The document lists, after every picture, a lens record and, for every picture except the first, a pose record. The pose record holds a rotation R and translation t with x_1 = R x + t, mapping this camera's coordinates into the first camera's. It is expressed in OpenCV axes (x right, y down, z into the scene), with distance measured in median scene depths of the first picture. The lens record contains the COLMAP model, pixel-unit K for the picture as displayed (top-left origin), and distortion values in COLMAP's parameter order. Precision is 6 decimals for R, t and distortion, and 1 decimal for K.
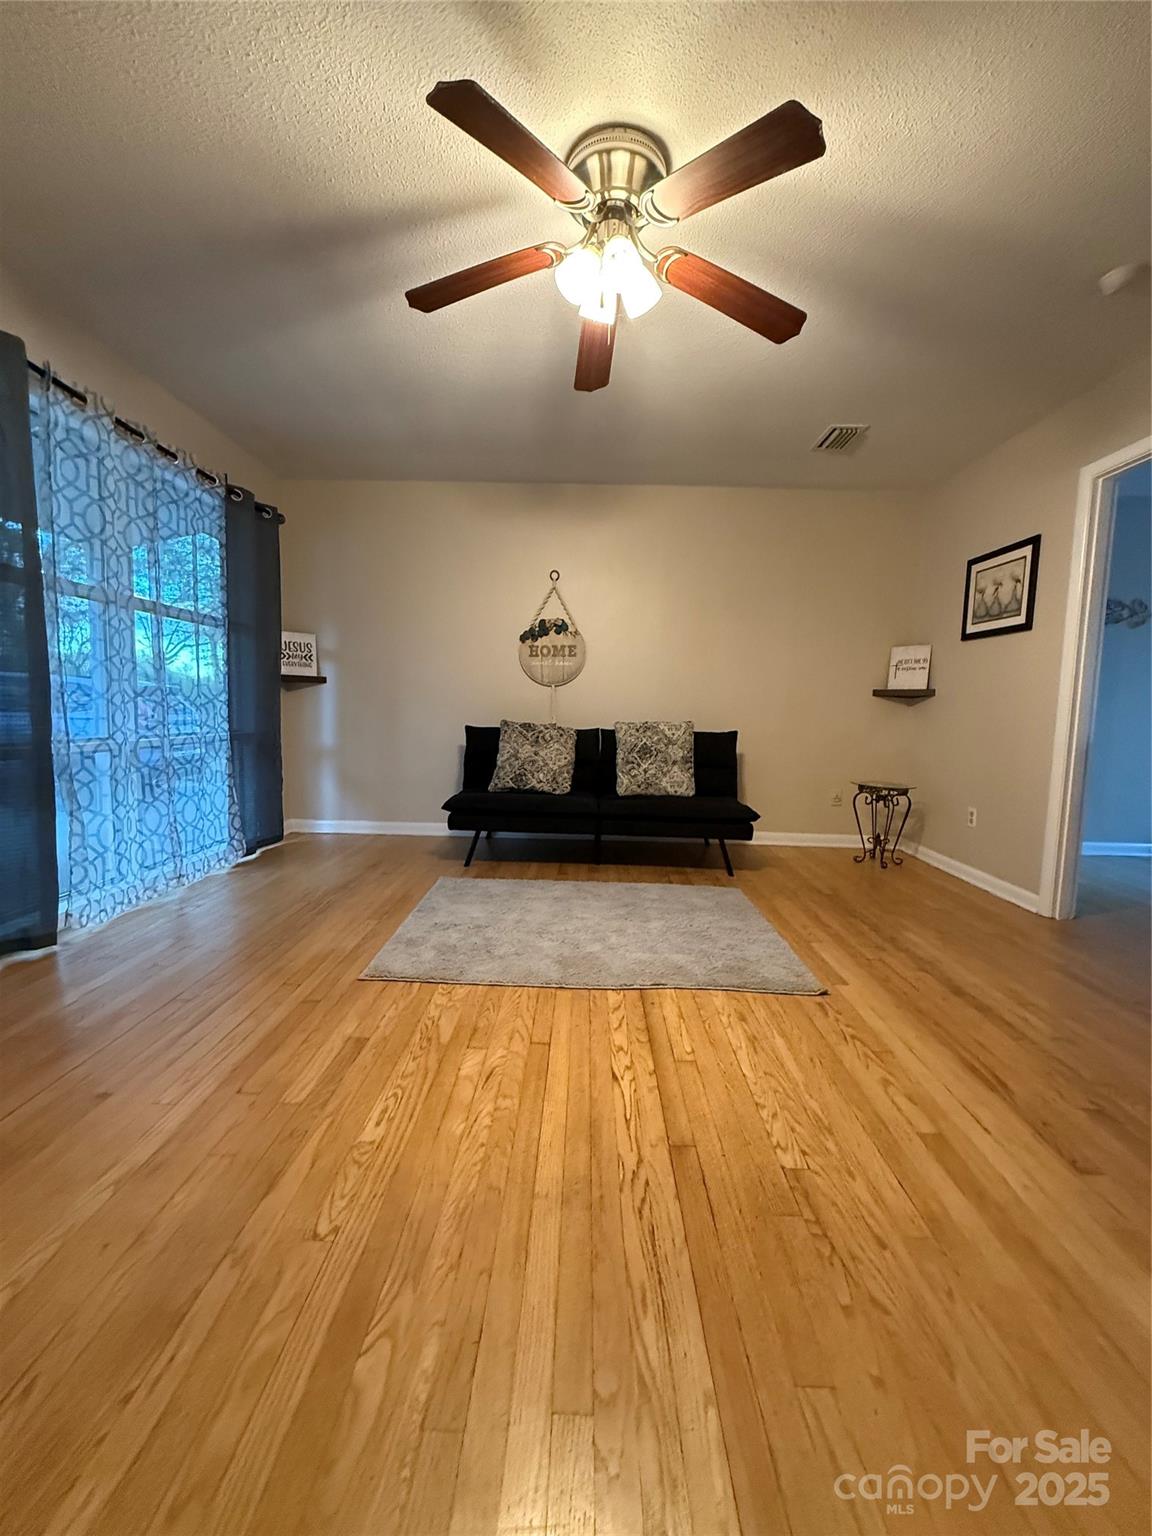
lens RADIAL K [[608.8, 0, 576.0], [0, 608.8, 768.0], [0, 0, 1]] dist [-0.001467, 0.000021]
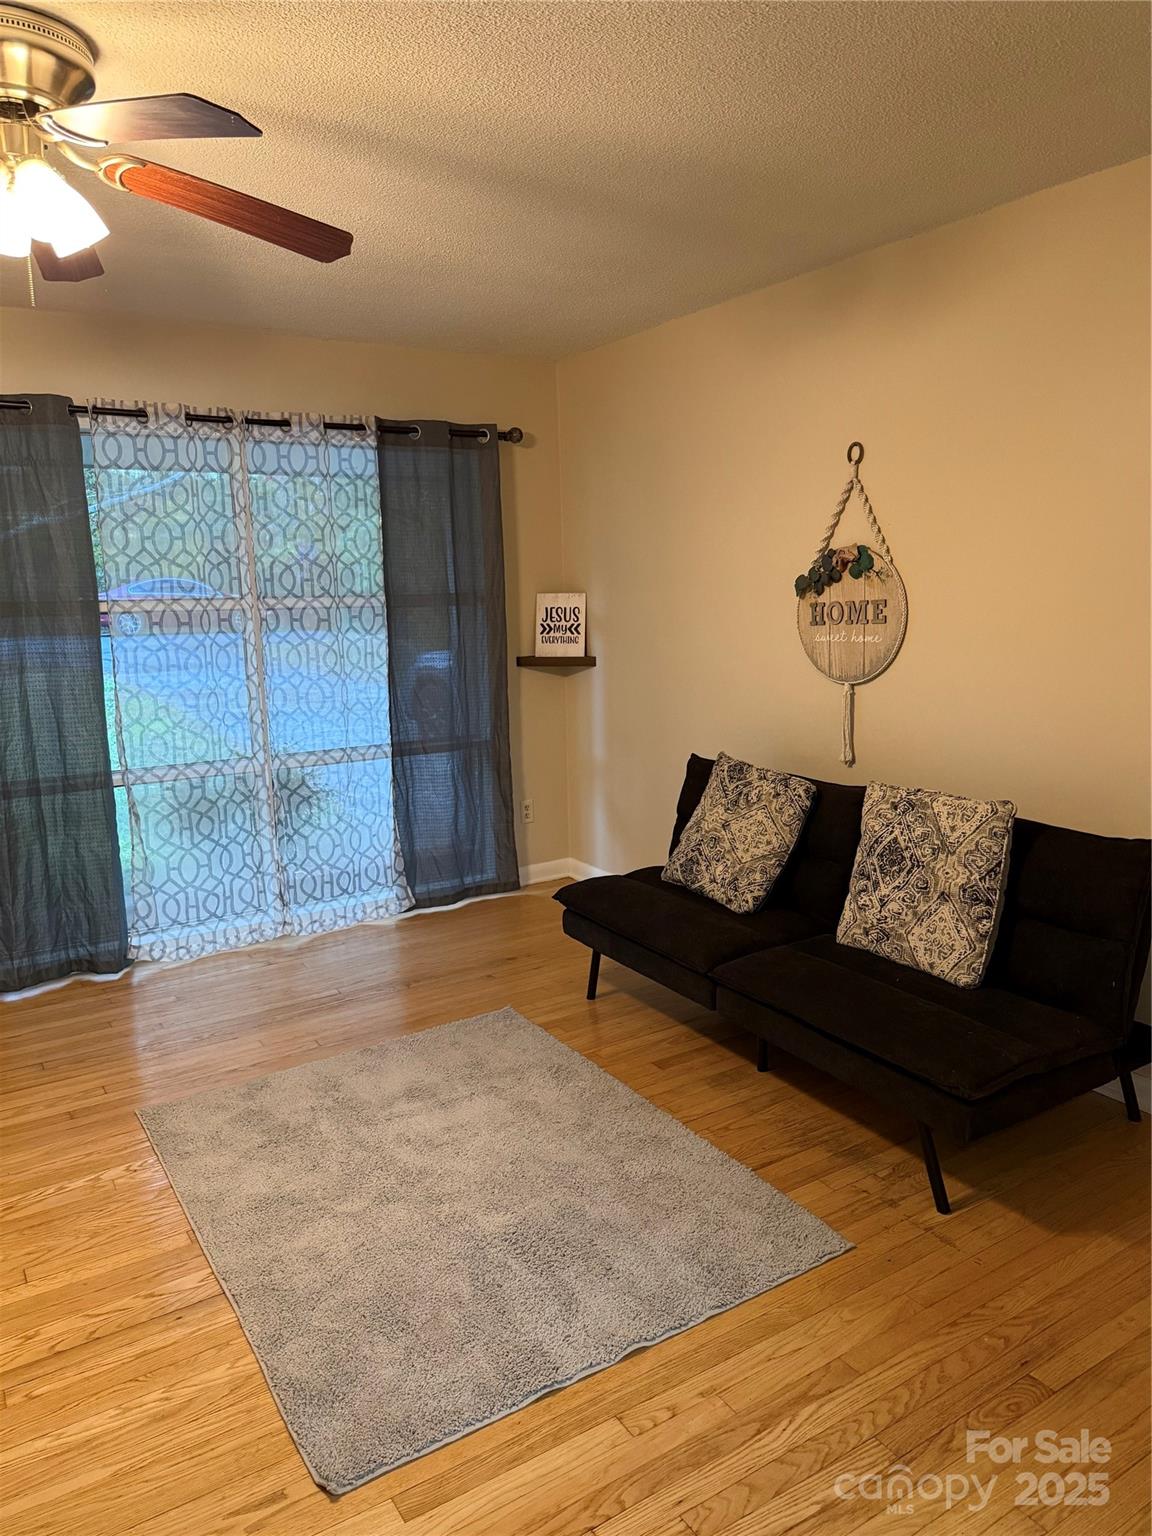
lens RADIAL K [[1080.2, 0, 588.0], [0, 1080.2, 767.0], [0, 0, 1]] dist [0.156260, -0.296826]
pose [[0.552500, 0.103693, -0.827038, 0.768742], [-0.046180, 0.994516, 0.093841, -0.188193], [0.832233, -0.013654, 0.554258, 0.454835]]
